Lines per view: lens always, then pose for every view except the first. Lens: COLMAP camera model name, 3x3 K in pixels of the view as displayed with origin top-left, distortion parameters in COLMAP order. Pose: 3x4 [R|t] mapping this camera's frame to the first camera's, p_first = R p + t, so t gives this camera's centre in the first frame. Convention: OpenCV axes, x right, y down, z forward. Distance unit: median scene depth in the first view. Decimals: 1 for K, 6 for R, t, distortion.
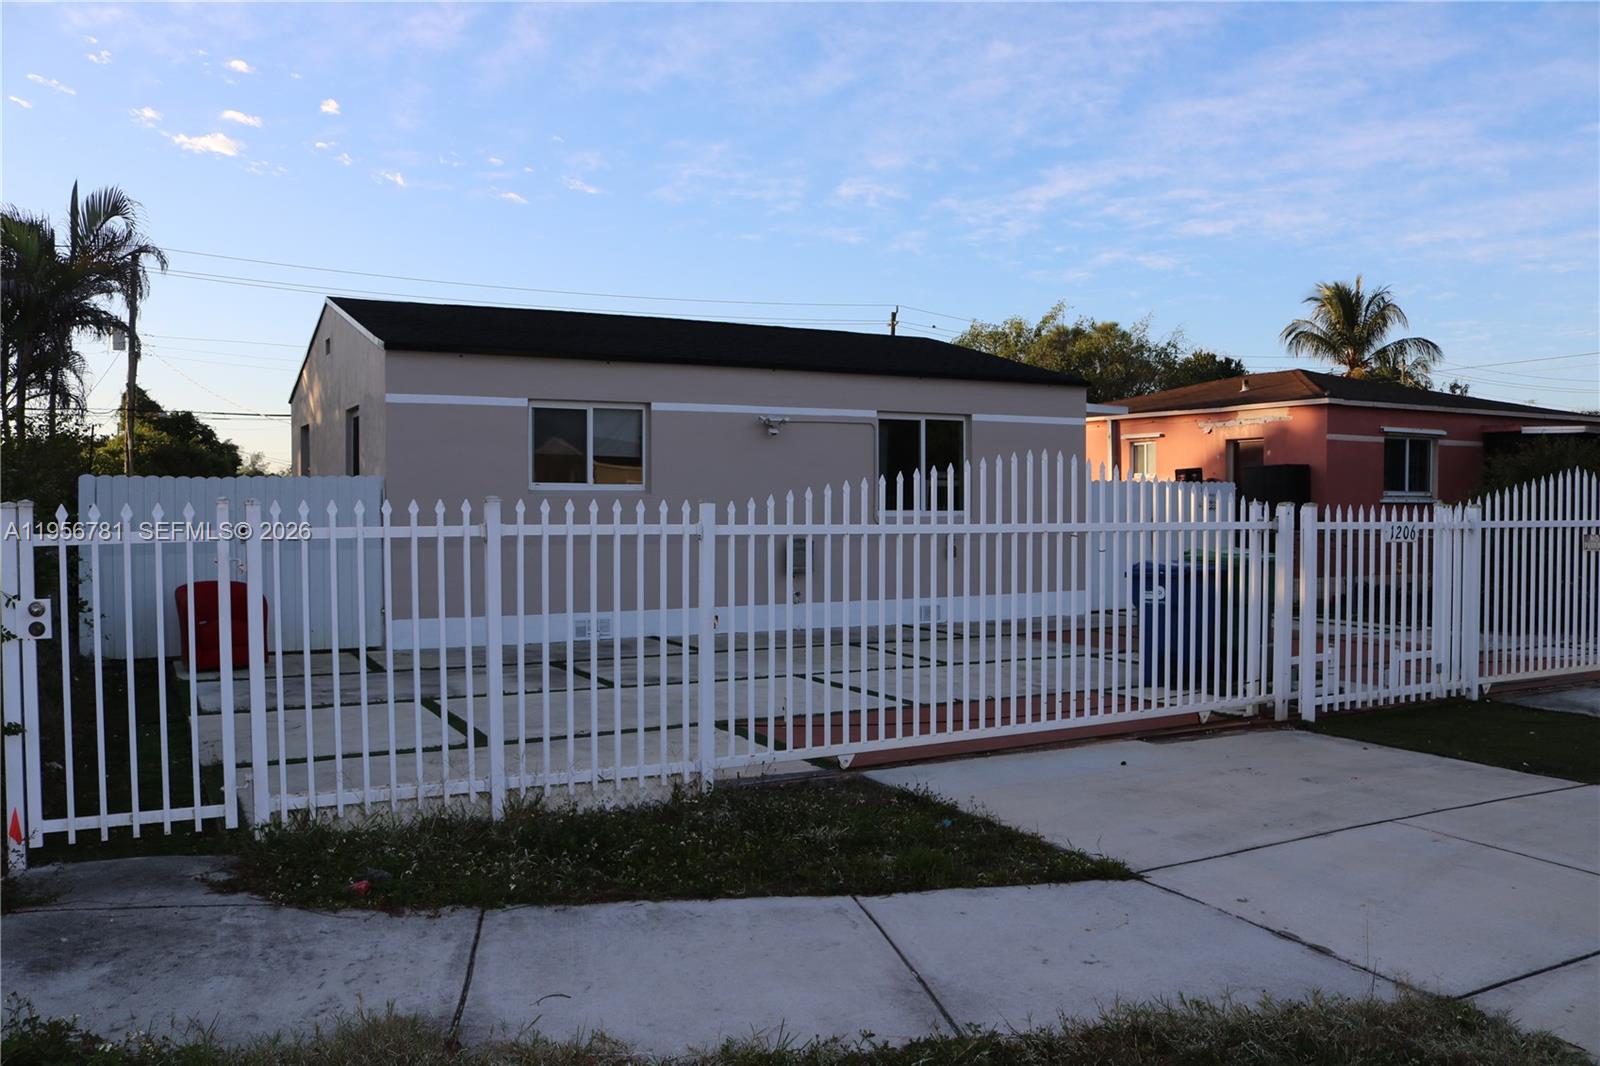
lens RADIAL K [[1337.3, 0, 800.6], [0, 1337.3, 535.5], [0, 0, 1]] dist [-0.146496, 0.114966]
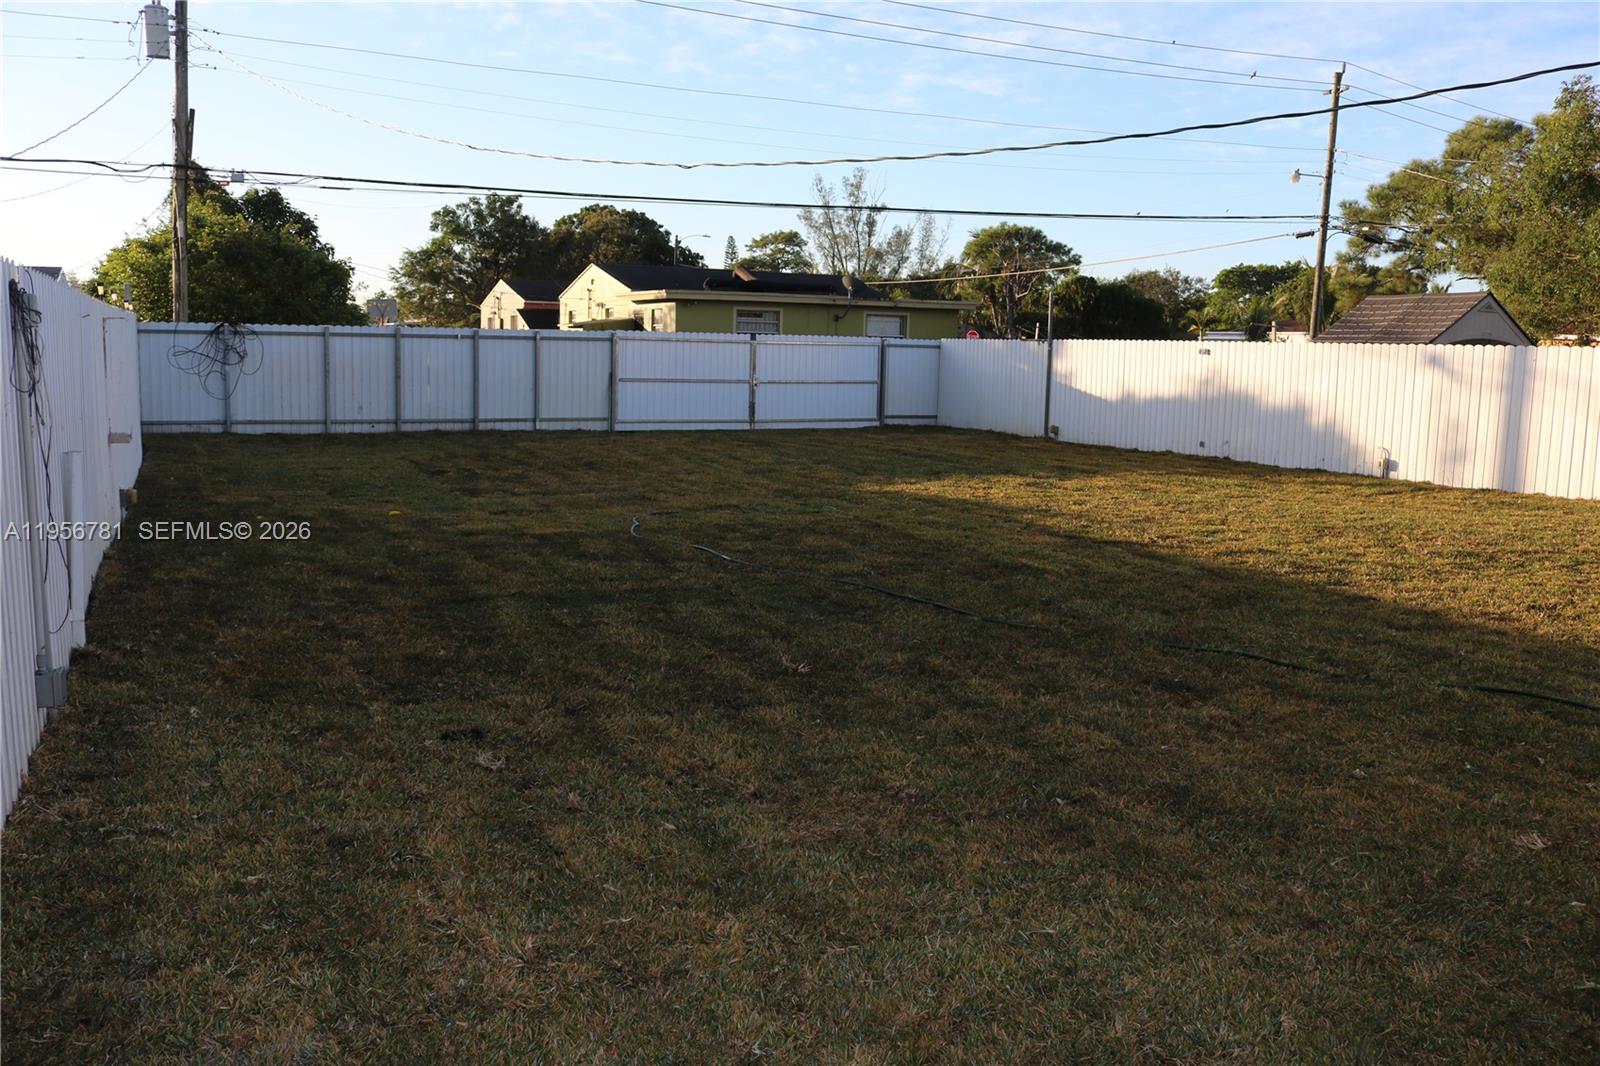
lens RADIAL K [[1337.3, 0, 798.5], [0, 1337.3, 535.5], [0, 0, 1]] dist [-0.146496, 0.114966]
pose [[0.998704, 0.030294, -0.040885, -0.213162], [-0.025284, 0.992701, 0.117922, -0.010654], [0.044159, -0.116736, 0.992181, 0.419703]]
